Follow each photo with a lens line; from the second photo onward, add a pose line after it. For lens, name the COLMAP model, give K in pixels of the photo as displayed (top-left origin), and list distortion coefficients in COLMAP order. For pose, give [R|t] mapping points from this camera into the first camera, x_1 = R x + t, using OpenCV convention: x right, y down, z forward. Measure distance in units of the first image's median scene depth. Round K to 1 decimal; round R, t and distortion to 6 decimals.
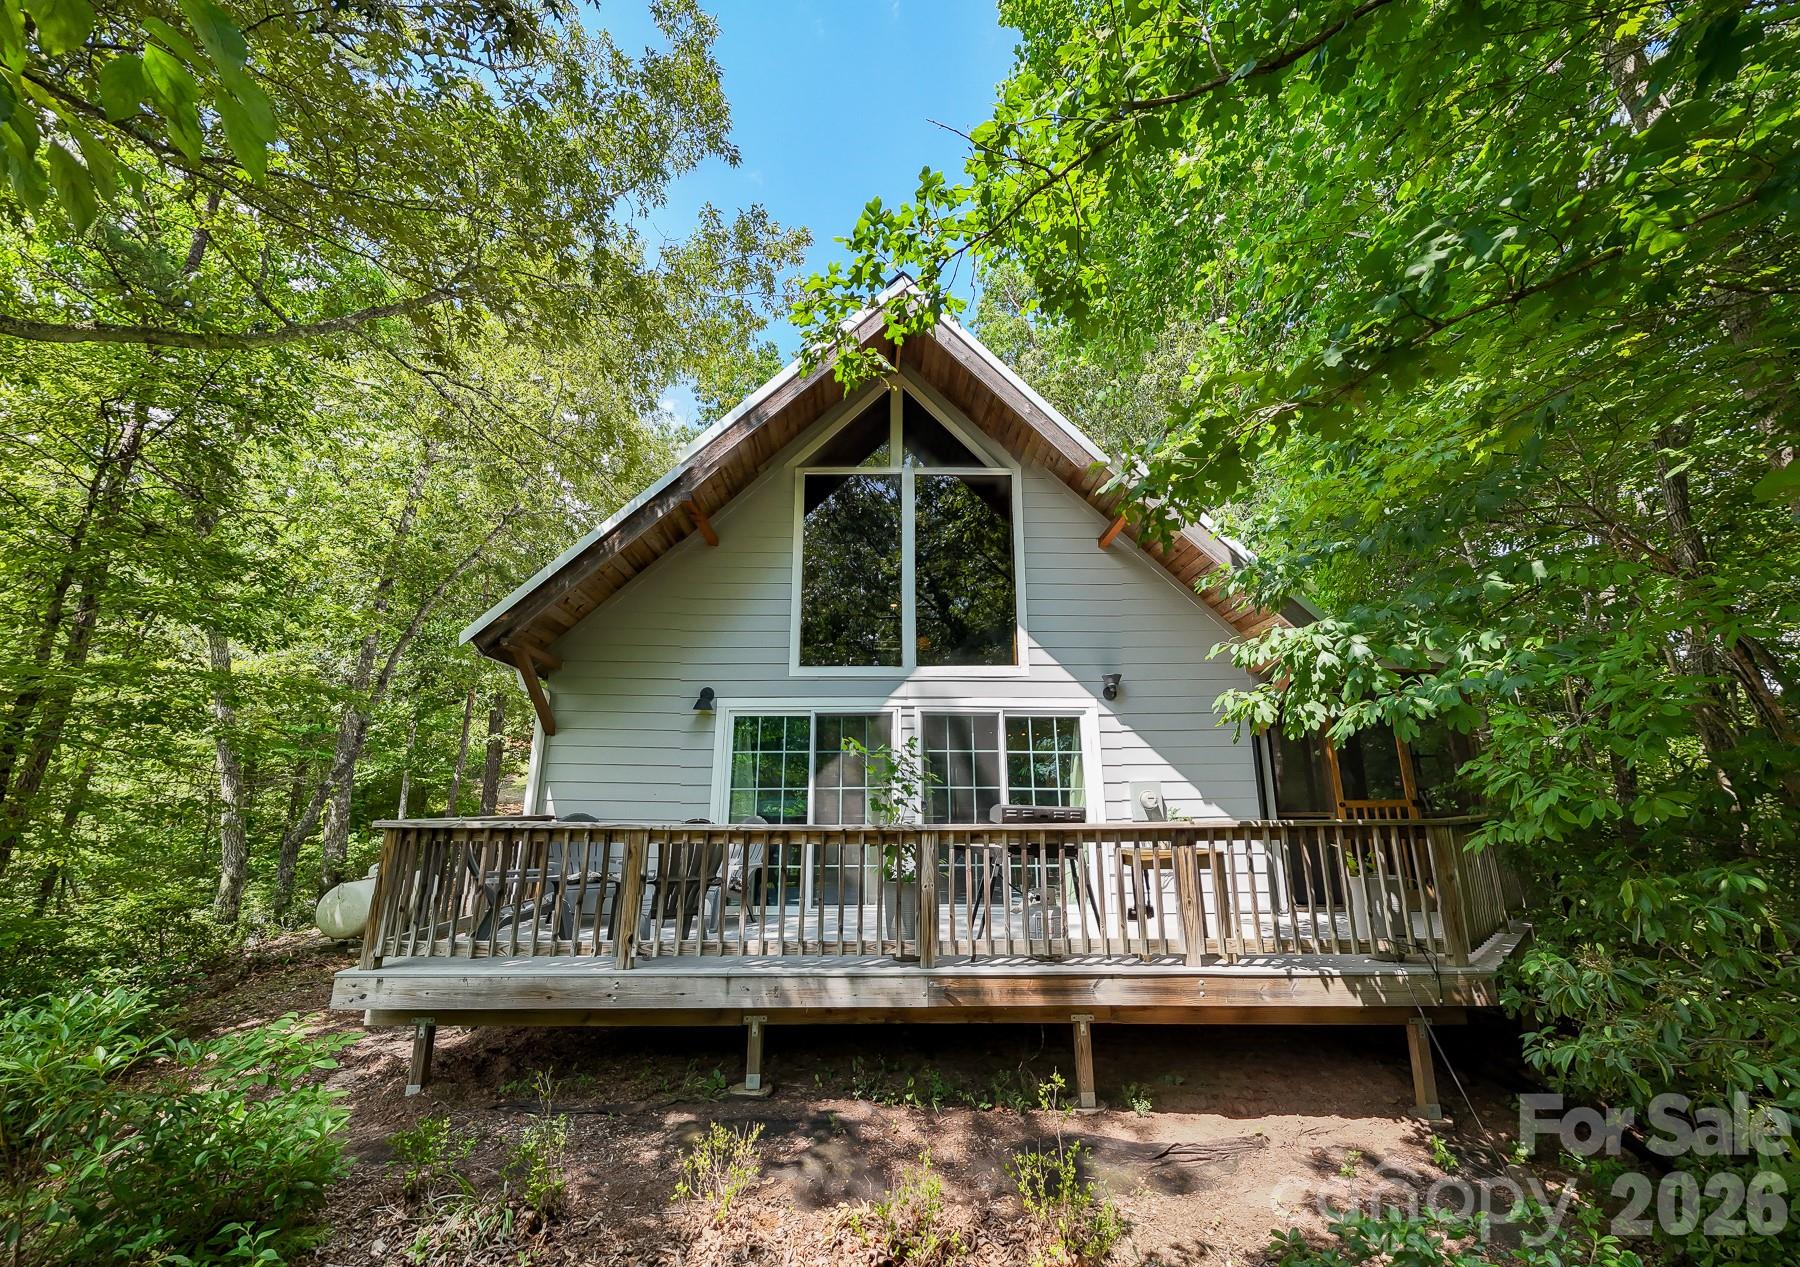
lens RADIAL K [[708.8, 0, 900.0], [0, 708.8, 633.5], [0, 0, 1]] dist [0.011574, -0.000350]
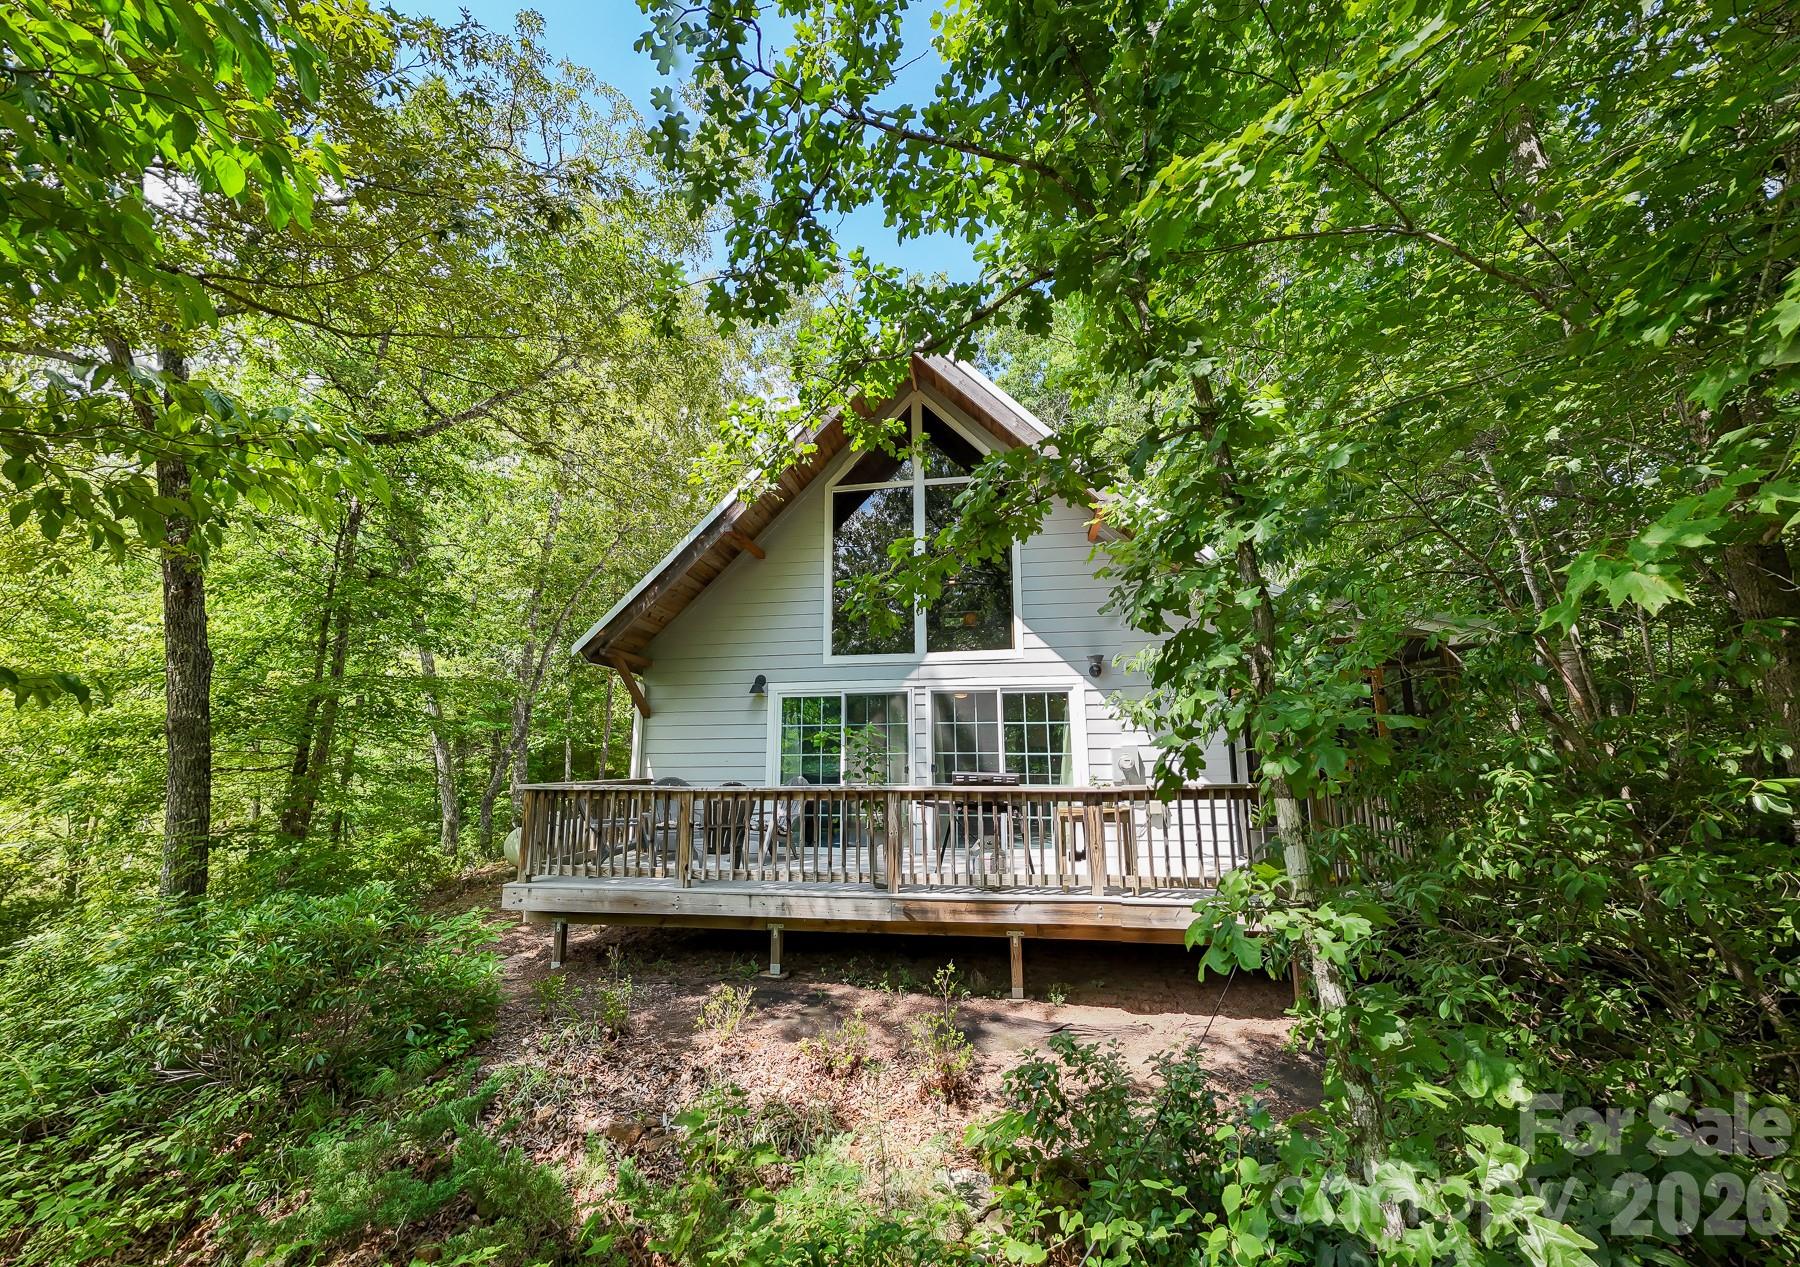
lens RADIAL K [[708.8, 0, 900.0], [0, 708.8, 633.5], [0, 0, 1]] dist [0.011574, -0.000350]
pose [[0.982205, -0.041073, -0.183264, 0.204219], [0.052502, 0.996938, 0.057952, -0.059555], [0.180322, -0.066542, 0.981354, -0.178036]]
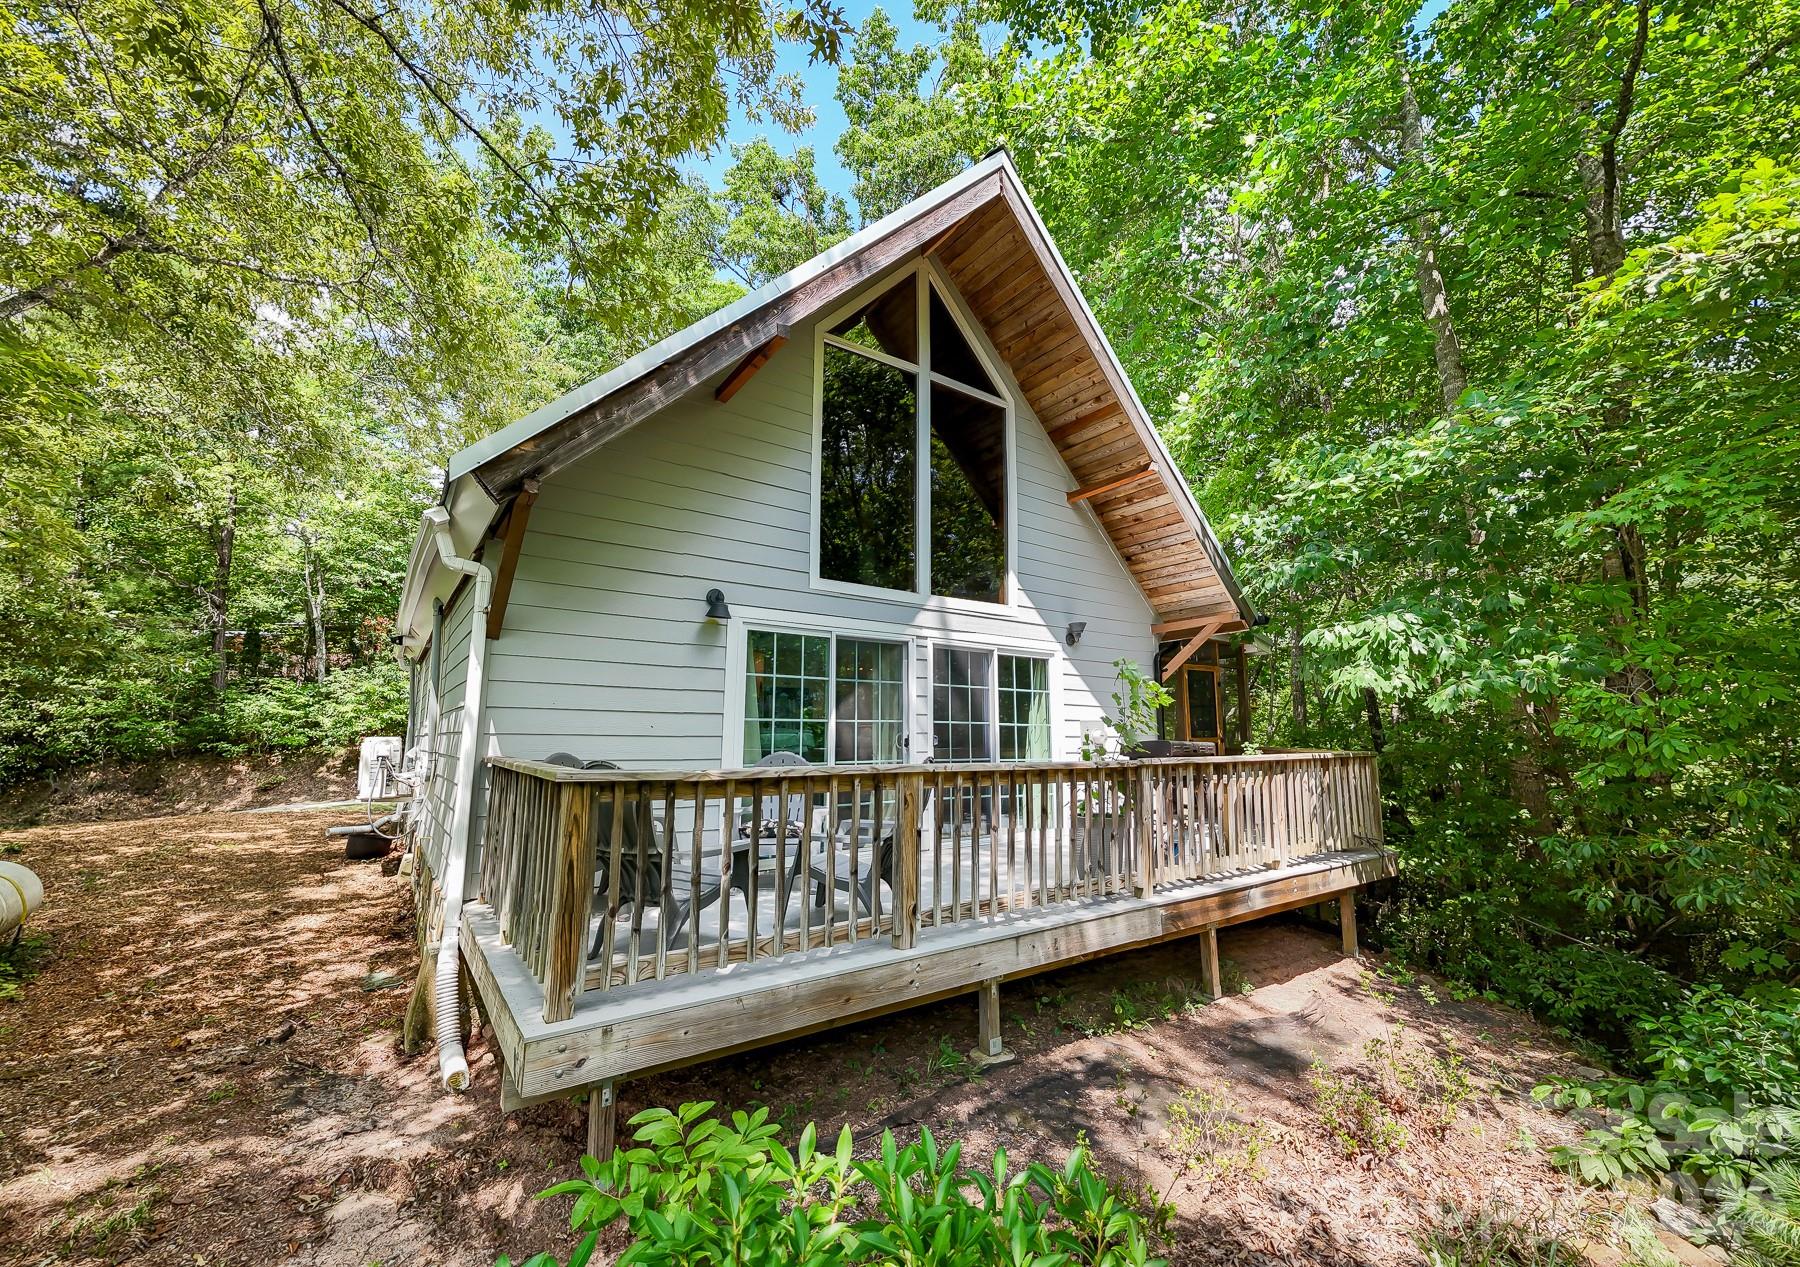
lens RADIAL K [[708.8, 0, 900.0], [0, 708.8, 633.5], [0, 0, 1]] dist [0.011574, -0.000350]
pose [[0.816444, 0.081151, 0.571693, -0.552459], [-0.128949, 0.990695, 0.043527, 0.063155], [-0.562842, -0.109257, 0.819312, 0.261129]]
